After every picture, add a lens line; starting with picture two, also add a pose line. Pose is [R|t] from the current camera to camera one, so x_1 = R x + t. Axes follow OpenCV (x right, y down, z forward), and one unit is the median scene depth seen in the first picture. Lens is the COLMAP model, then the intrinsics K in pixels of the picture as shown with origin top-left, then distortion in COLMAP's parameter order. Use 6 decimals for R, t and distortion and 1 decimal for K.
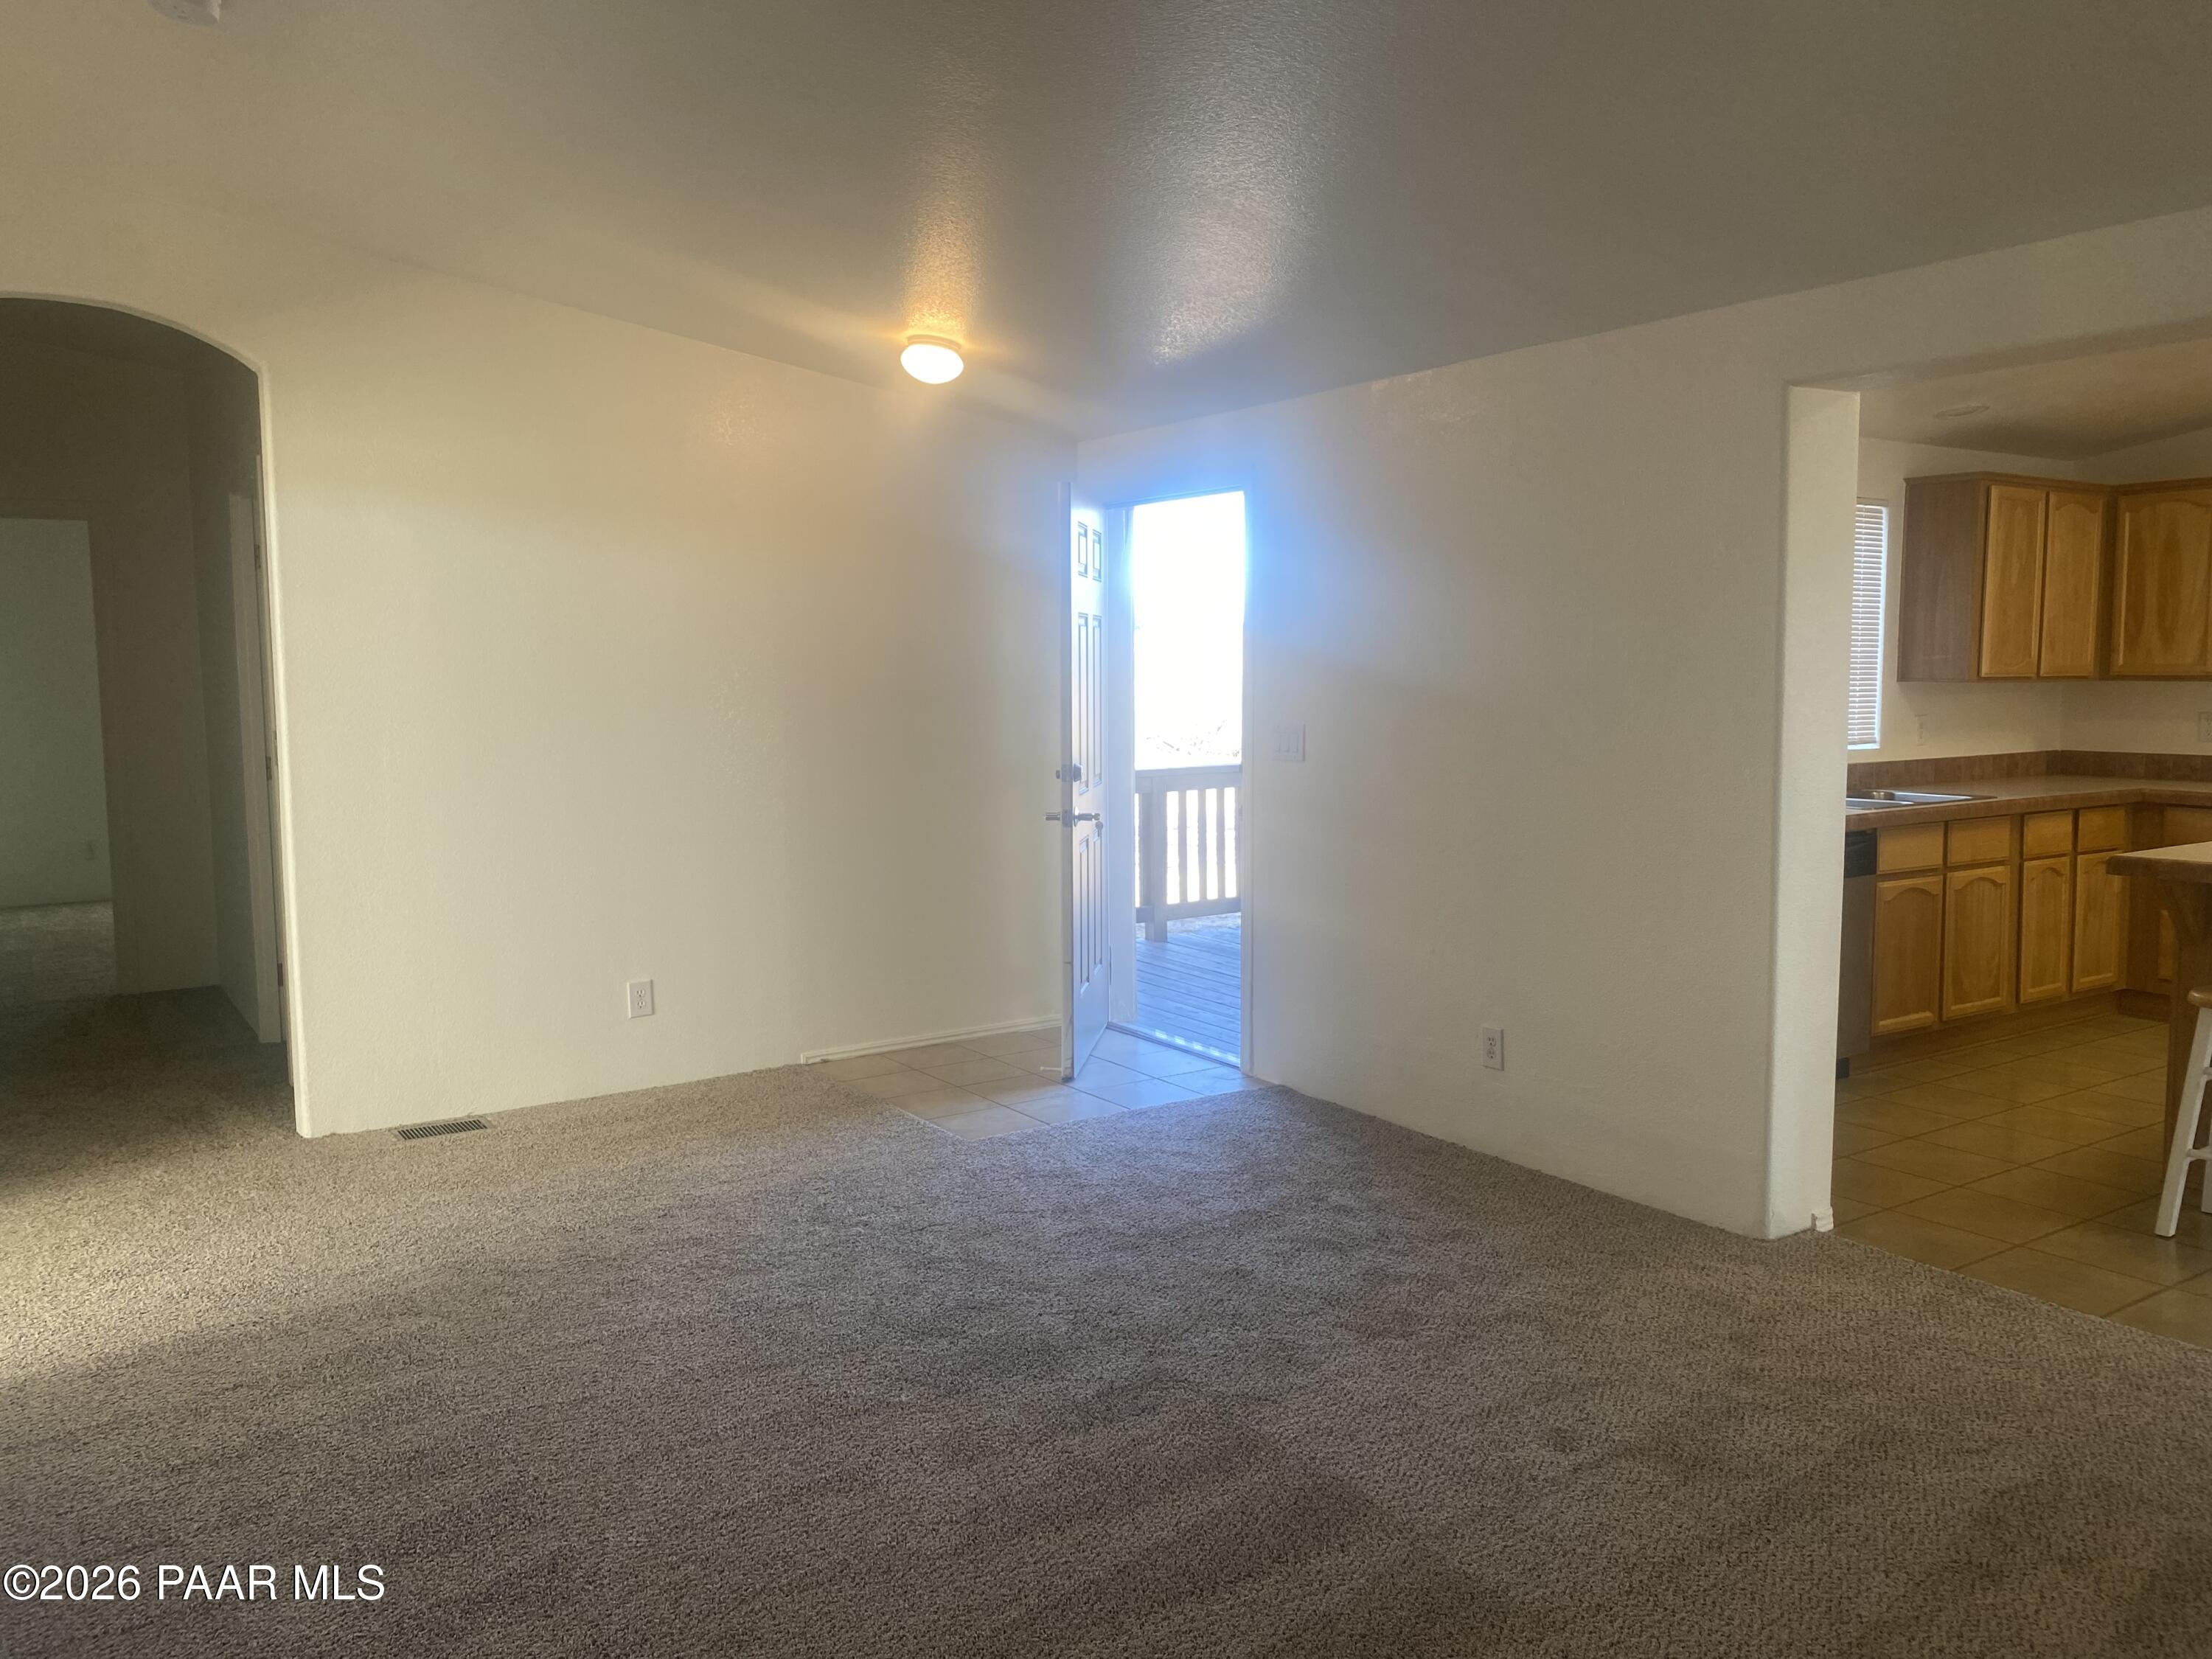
lens RADIAL K [[1648.5, 0, 1098.6], [0, 1648.5, 828.8], [0, 0, 1]] dist [-0.001201, -0.004369]
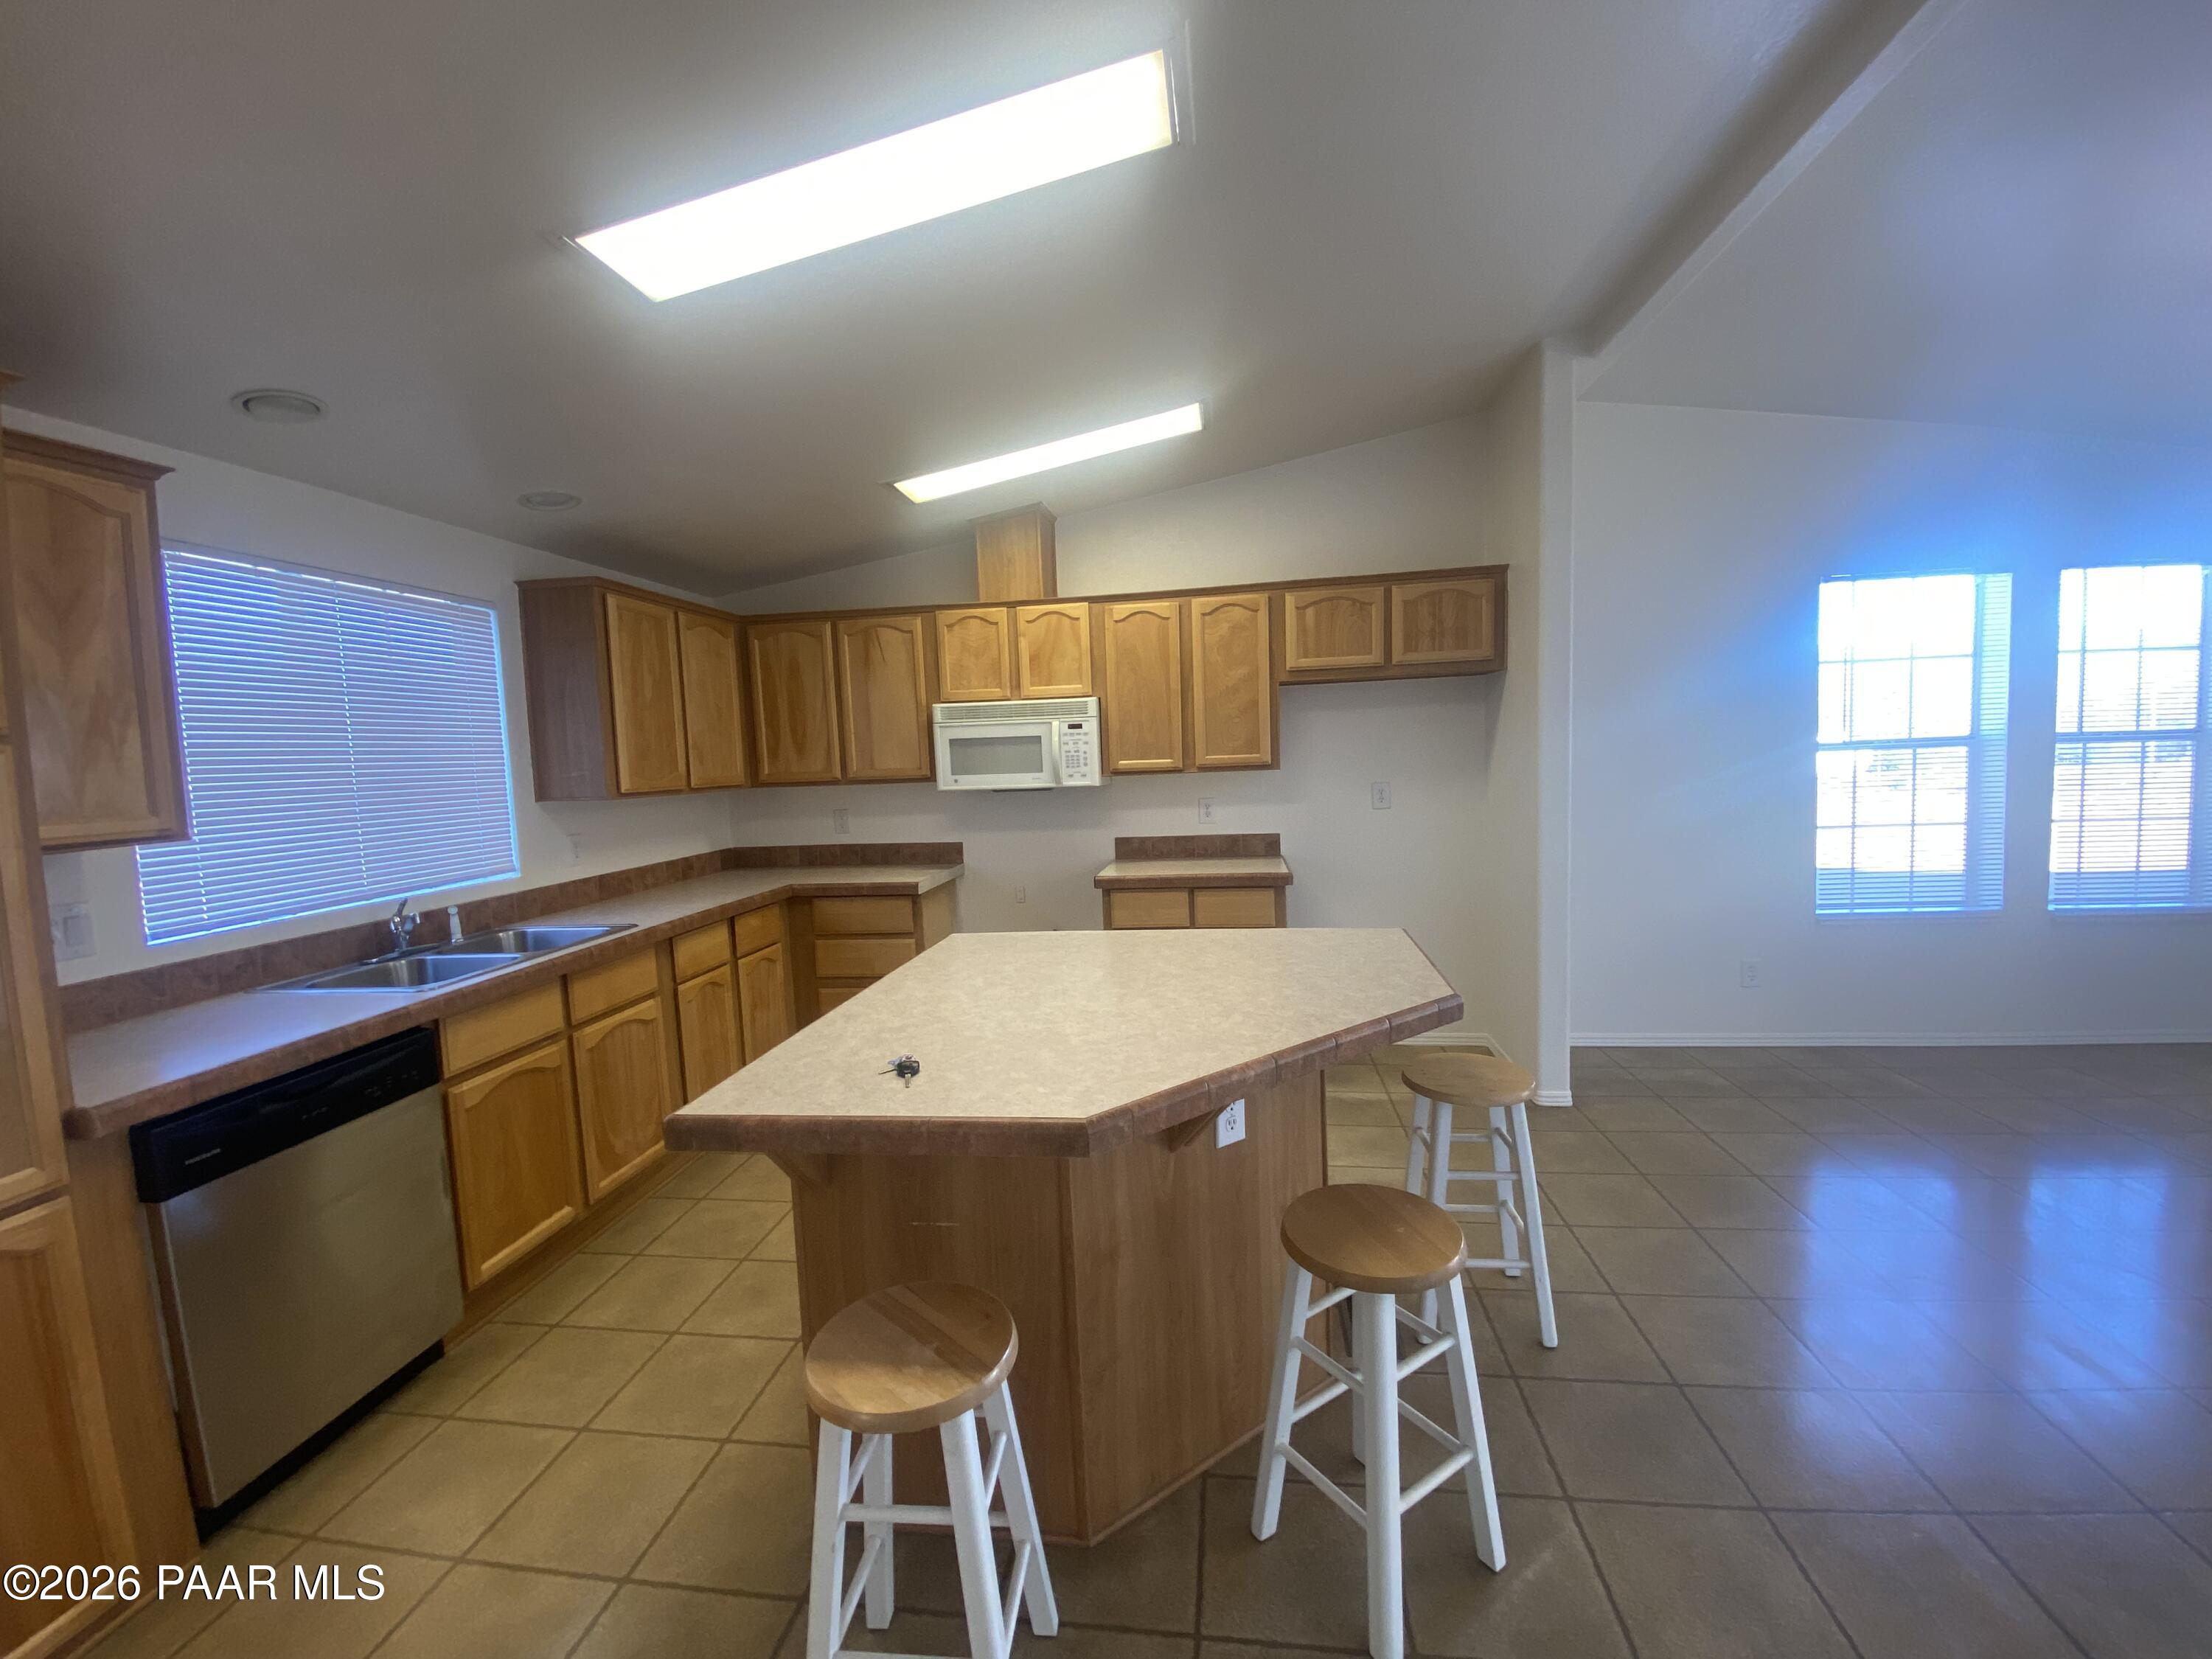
lens RADIAL K [[875.2, 0, 1108.2], [0, 875.2, 816.2], [0, 0, 1]] dist [0.031746, -0.036928]
pose [[0.649180, -0.075423, 0.756886, 0.329626], [0.107593, 0.994172, 0.006787, -0.051703], [-0.752987, 0.077030, 0.653512, 0.451326]]
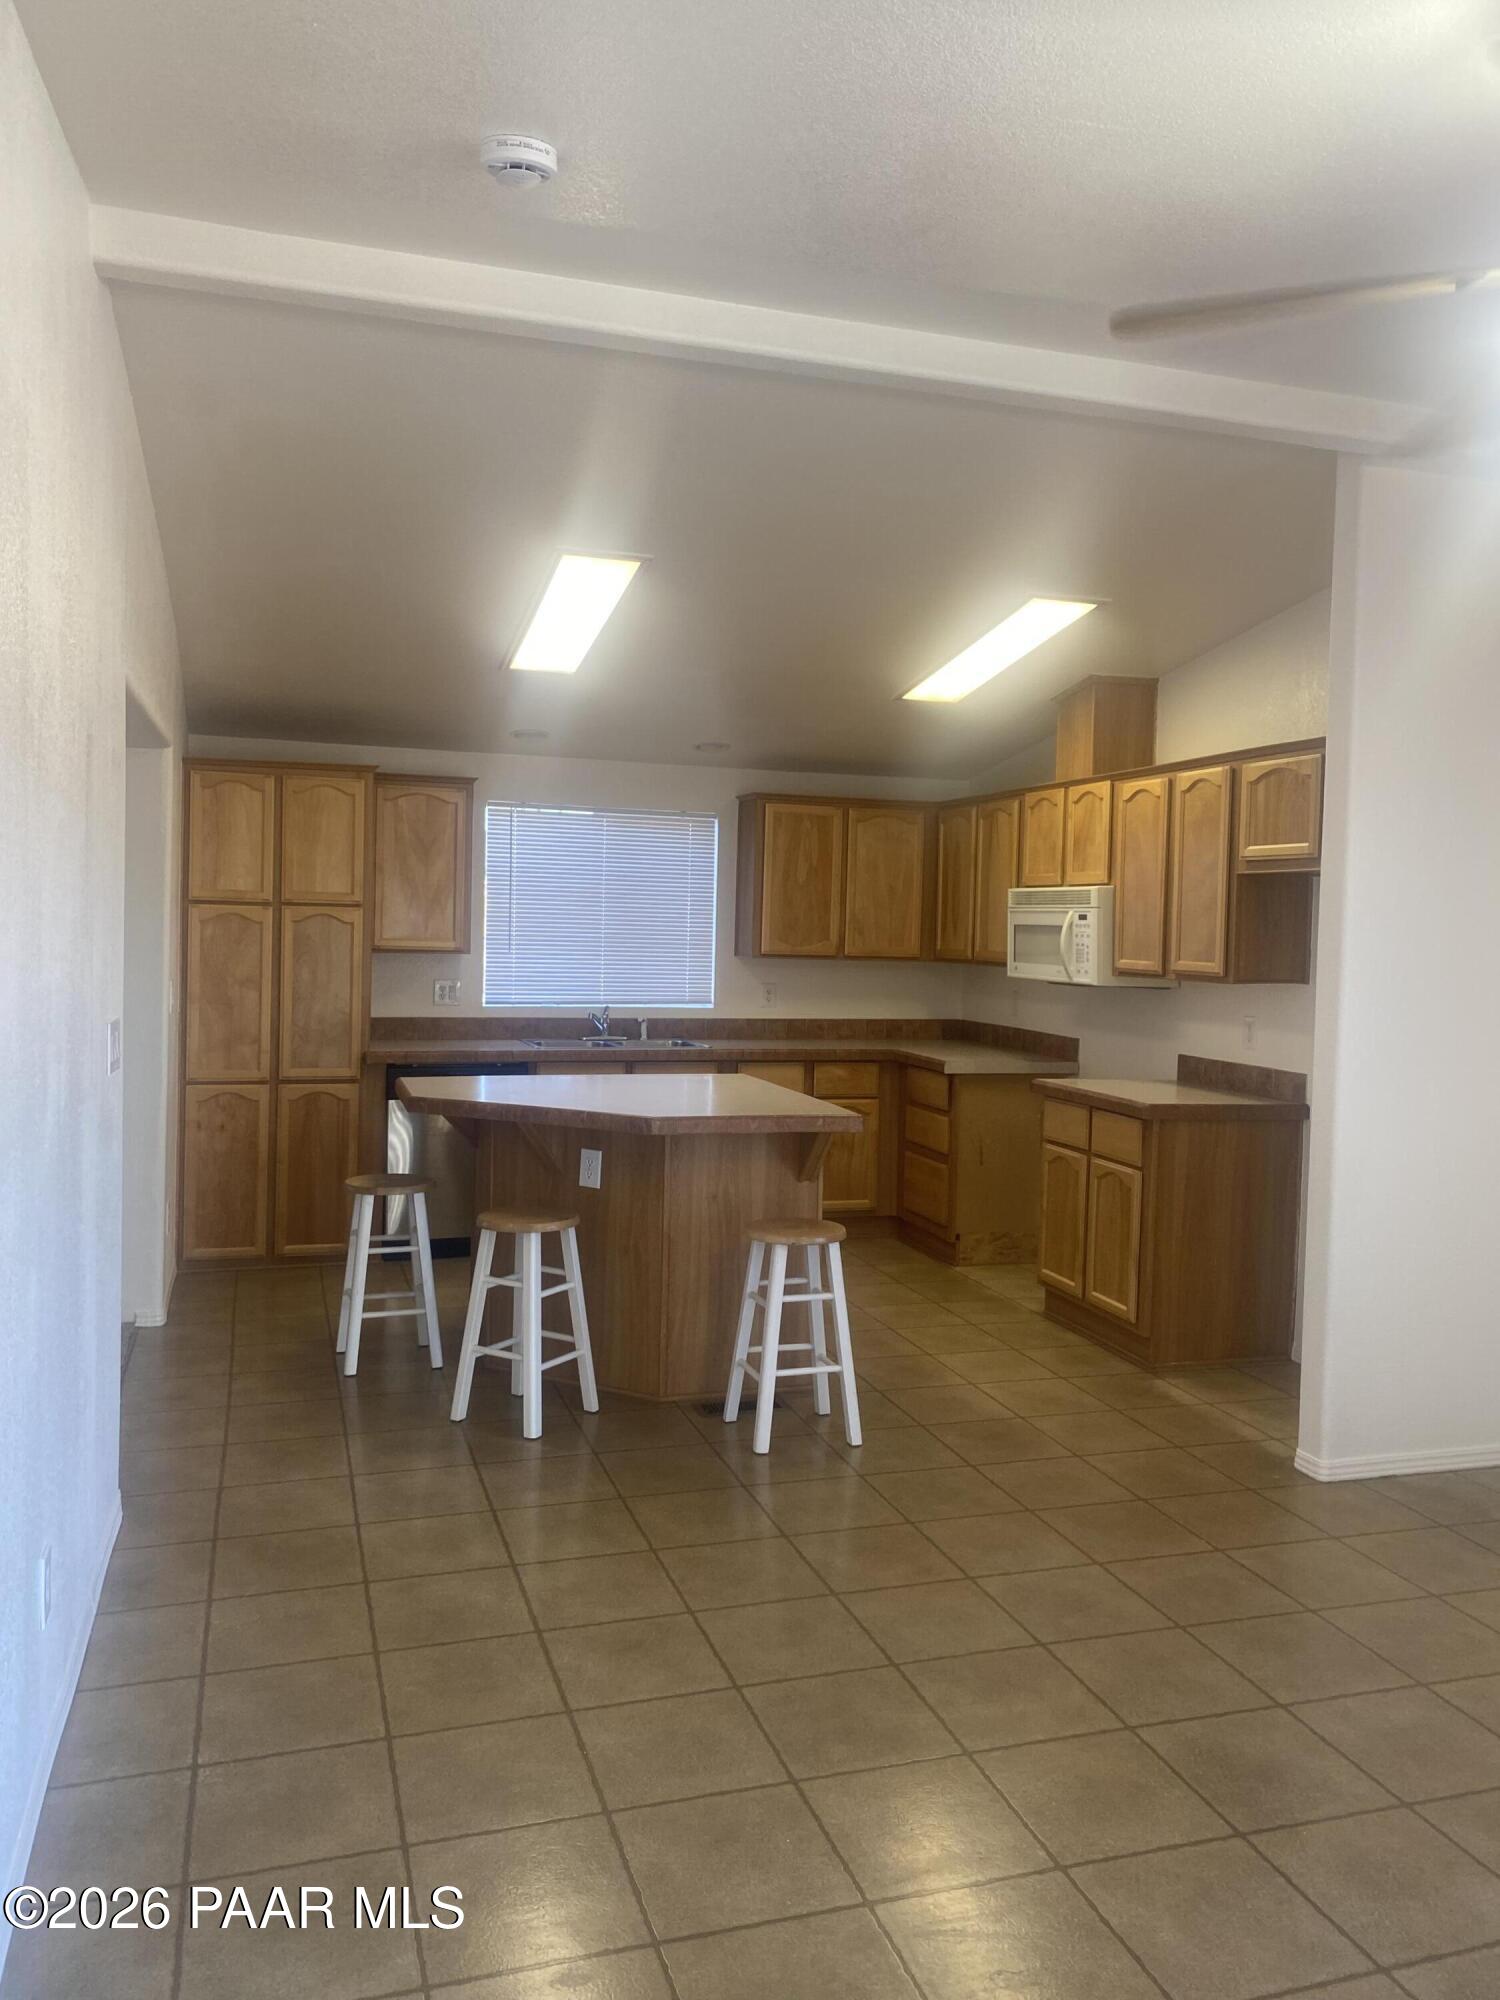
lens RADIAL K [[1502.9, 0, 753.7], [0, 1502.9, 970.0], [0, 0, 1]] dist [-0.005974, -0.001514]
pose [[0.962282, 0.037289, -0.269487, 0.835511], [-0.055394, 0.996667, -0.059890, -0.011042], [0.266355, 0.072559, 0.961140, -0.100346]]
